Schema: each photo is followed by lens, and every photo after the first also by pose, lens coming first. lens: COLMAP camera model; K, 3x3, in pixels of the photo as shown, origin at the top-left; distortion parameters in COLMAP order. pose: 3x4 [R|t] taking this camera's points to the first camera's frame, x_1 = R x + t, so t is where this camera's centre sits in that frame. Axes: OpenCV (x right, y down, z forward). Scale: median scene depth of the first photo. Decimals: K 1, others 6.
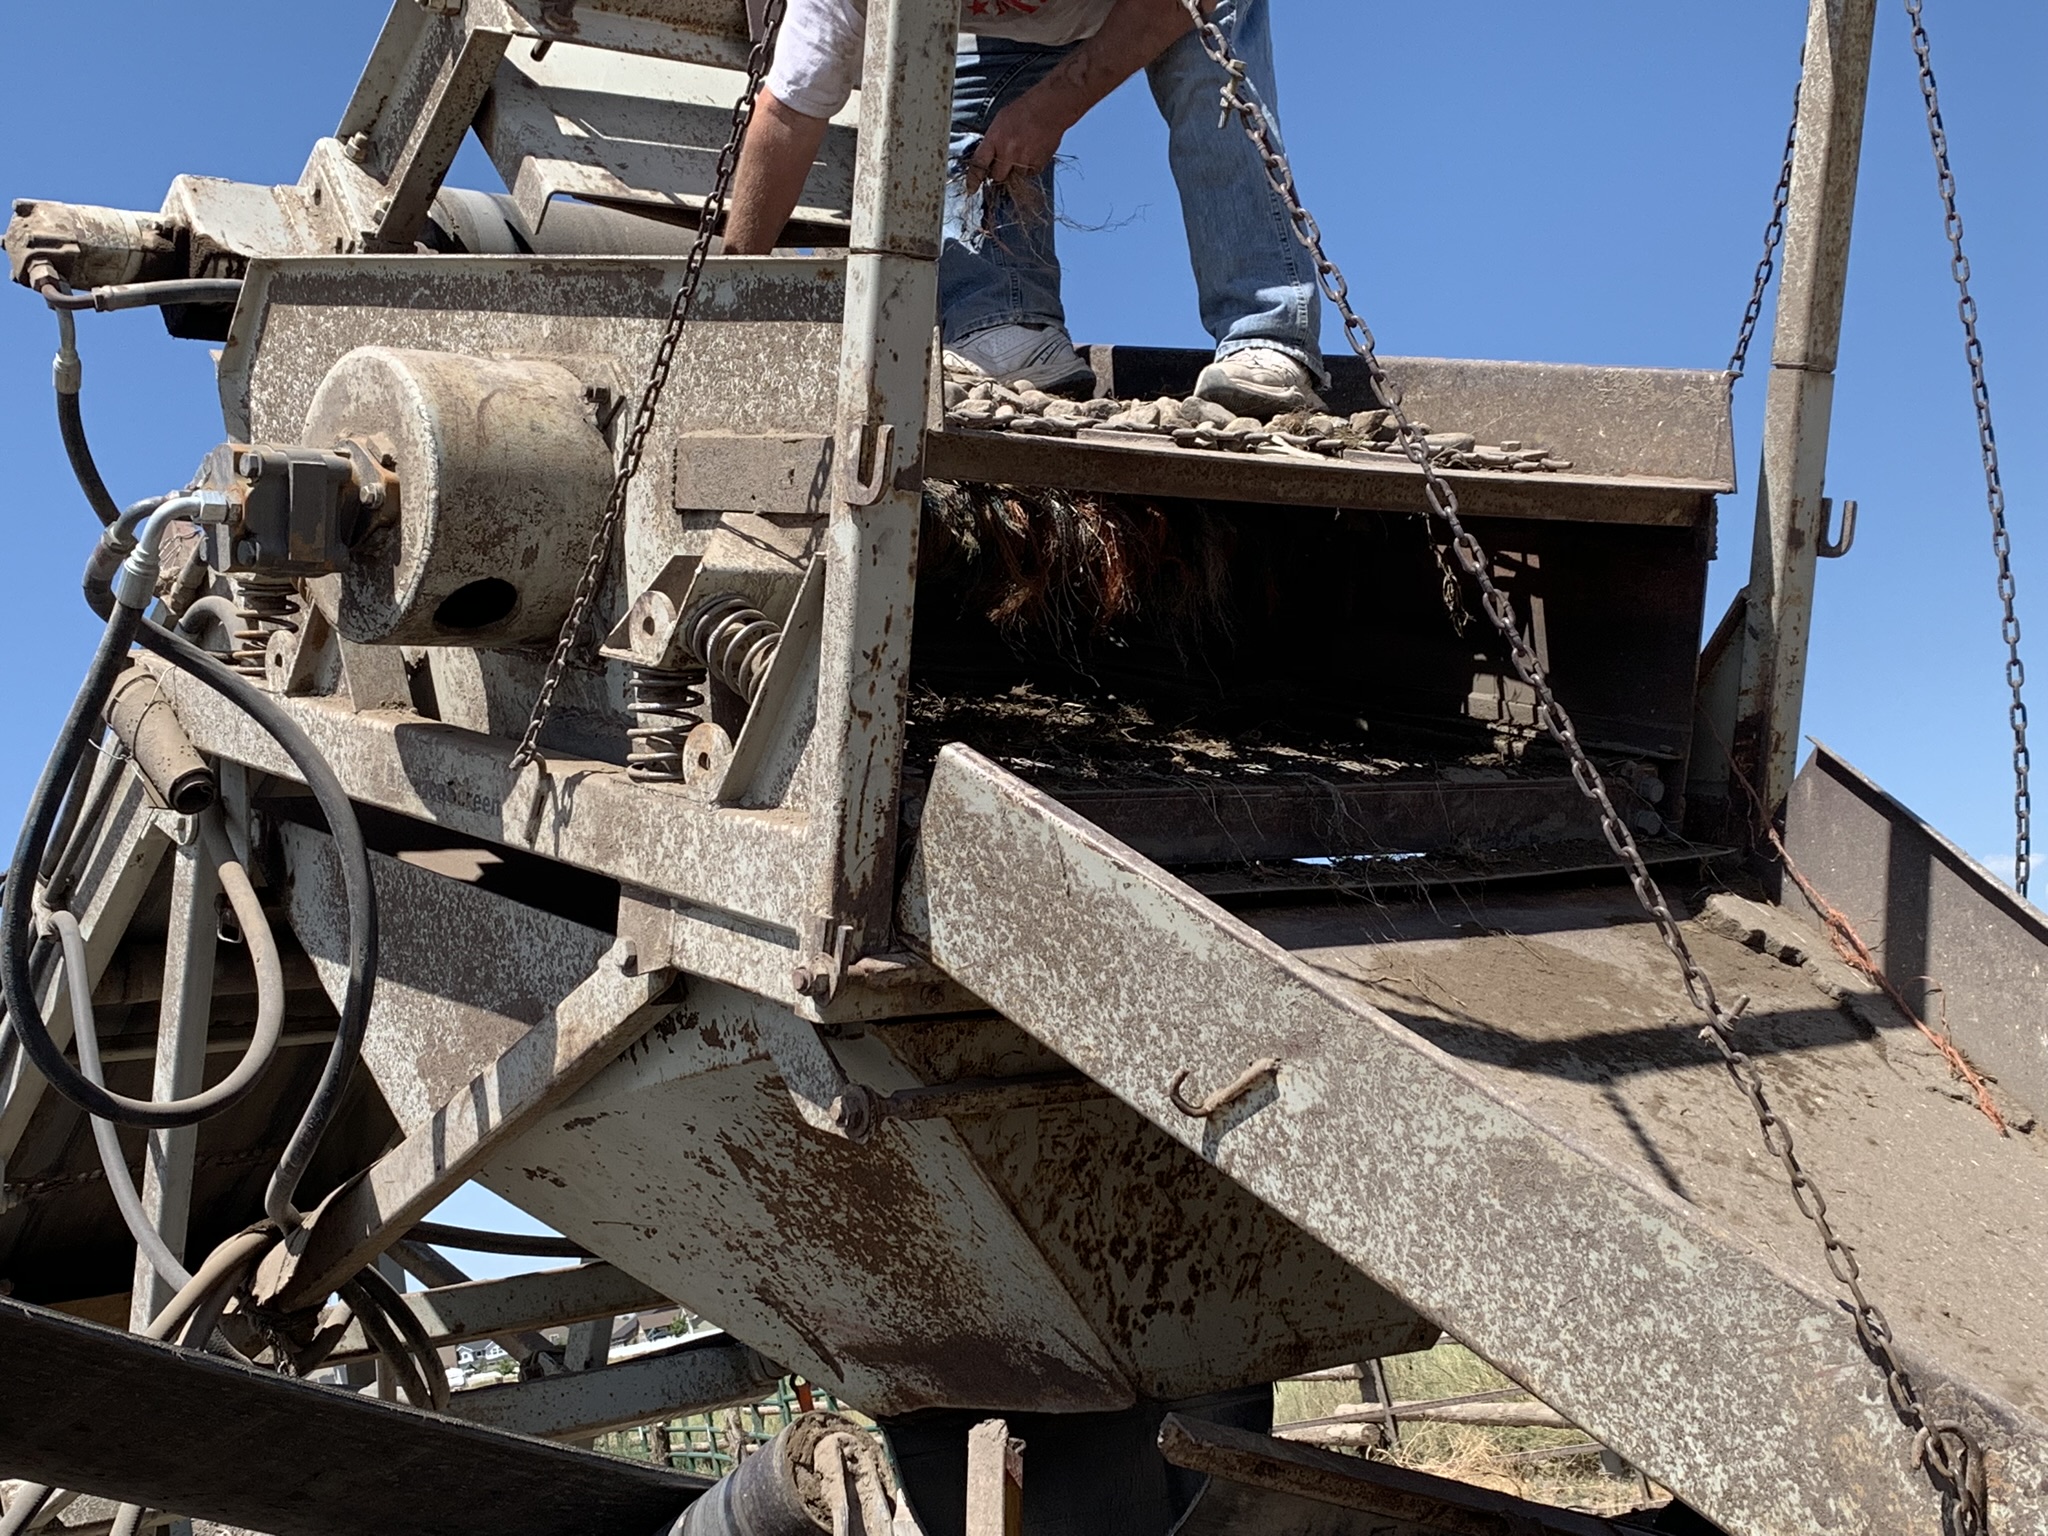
lens RADIAL K [[2275.6, 0, 1024.0], [0, 2275.6, 768.0], [0, 0, 1]] dist [0.112273, -0.013955]
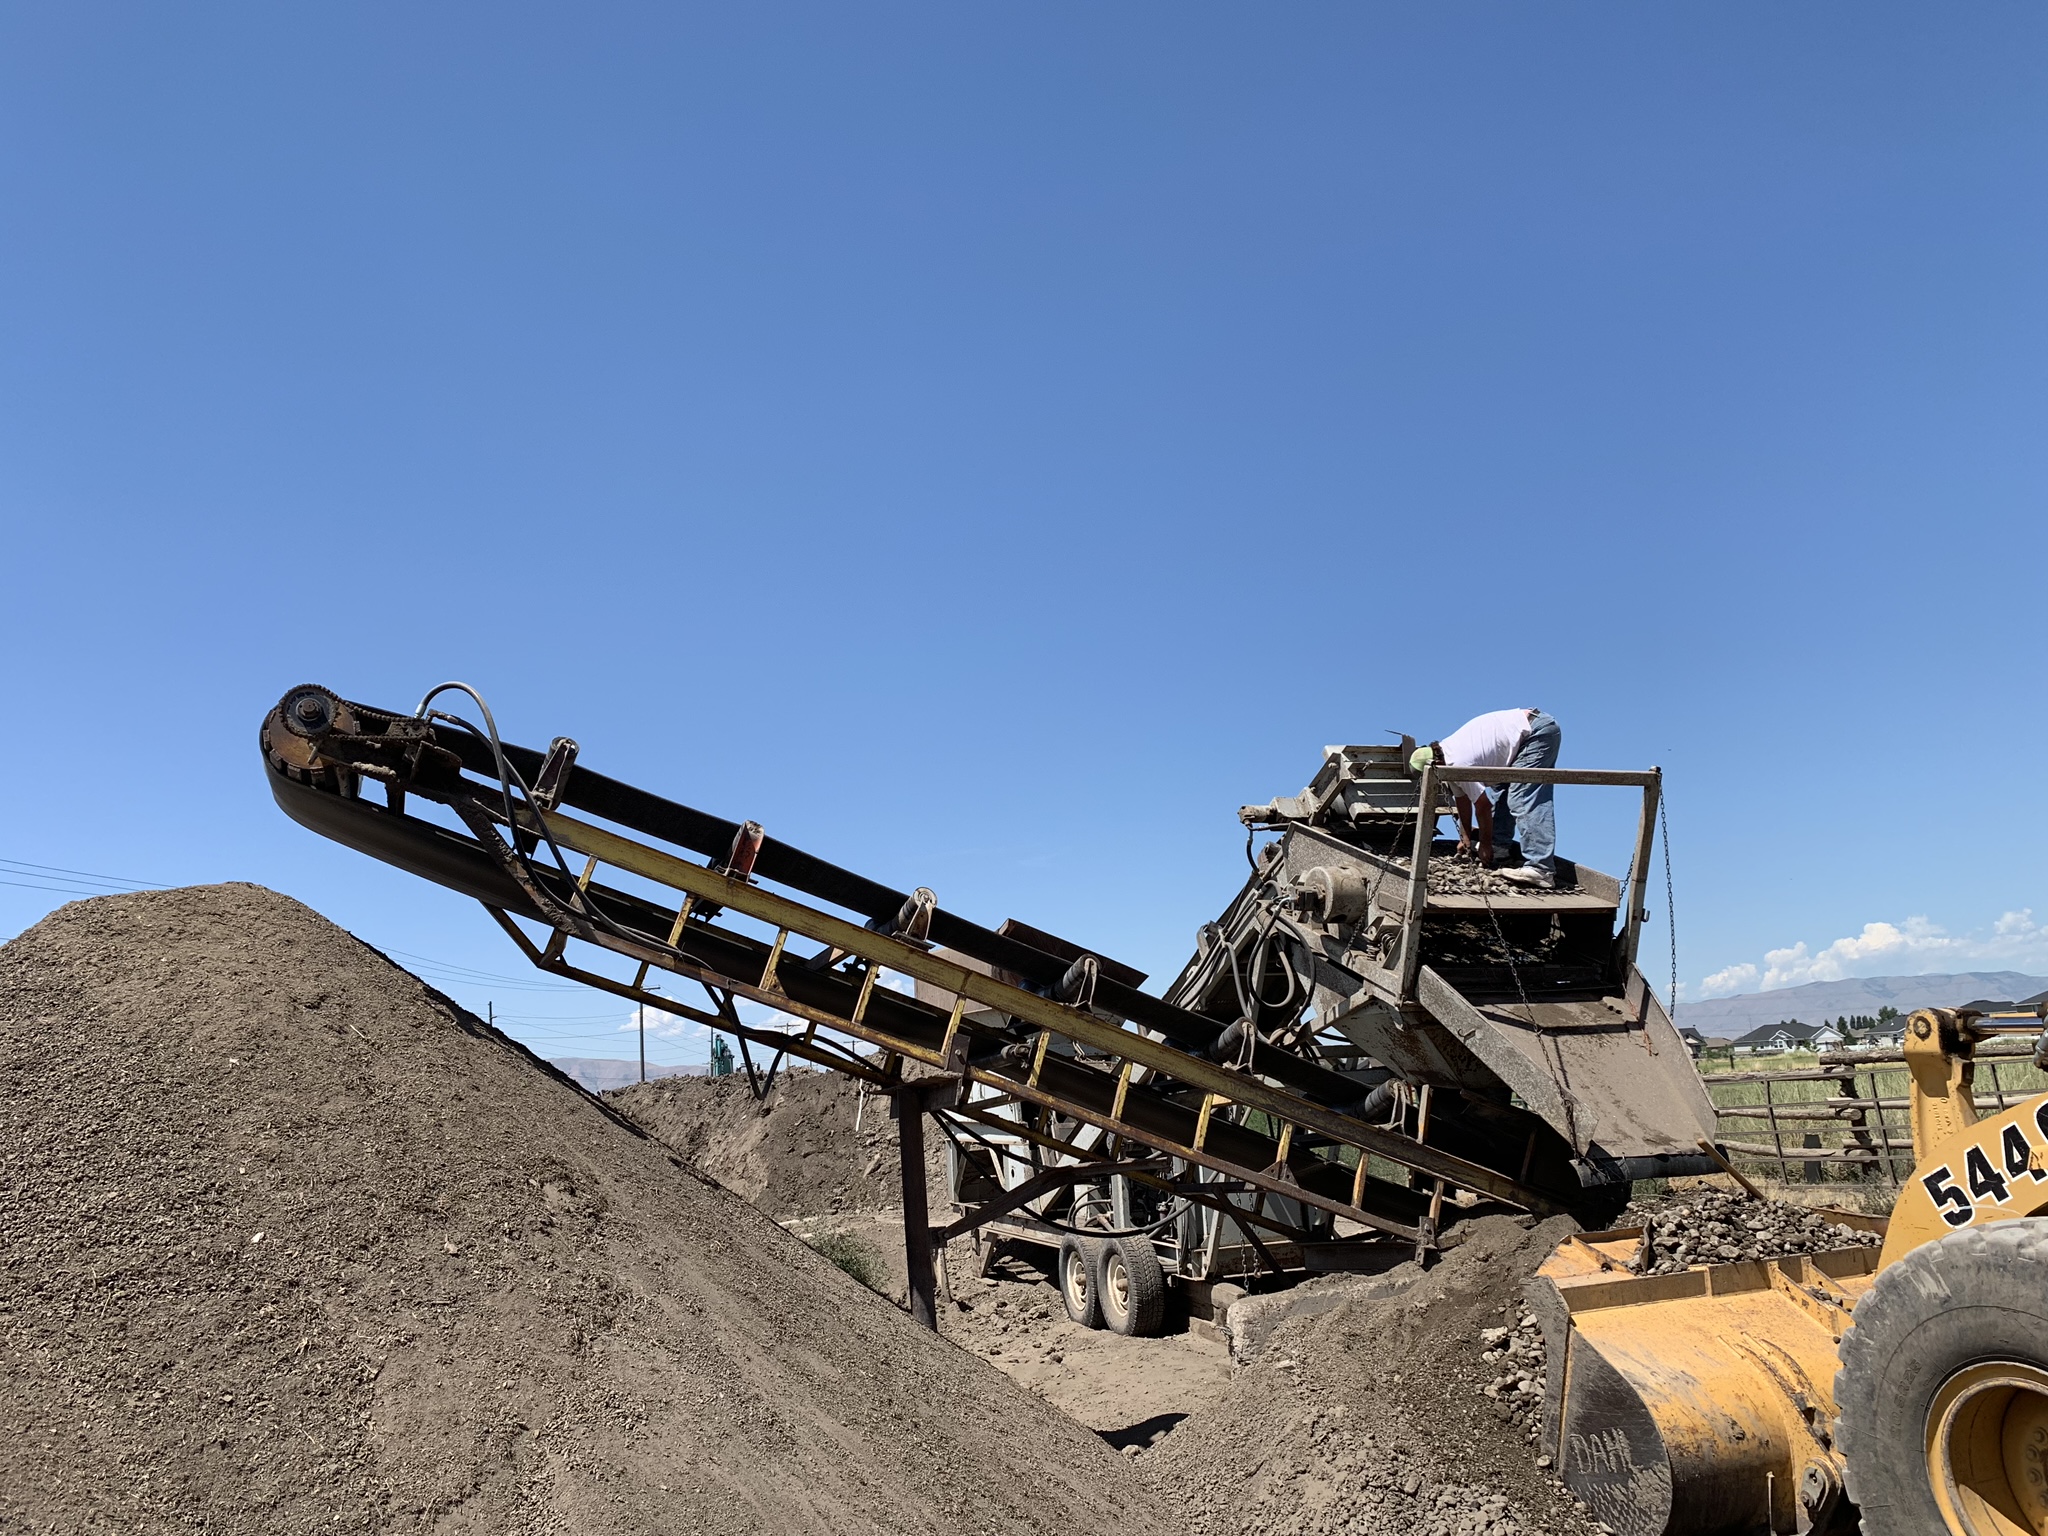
lens RADIAL K [[1536.3, 0, 1024.8], [0, 1536.3, 774.4], [0, 0, 1]] dist [0.017724, -0.005726]
pose [[0.922128, 0.051110, -0.383495, 0.417233], [-0.030546, 0.997759, 0.059526, -0.575183], [0.385678, -0.043177, 0.921623, -2.430142]]
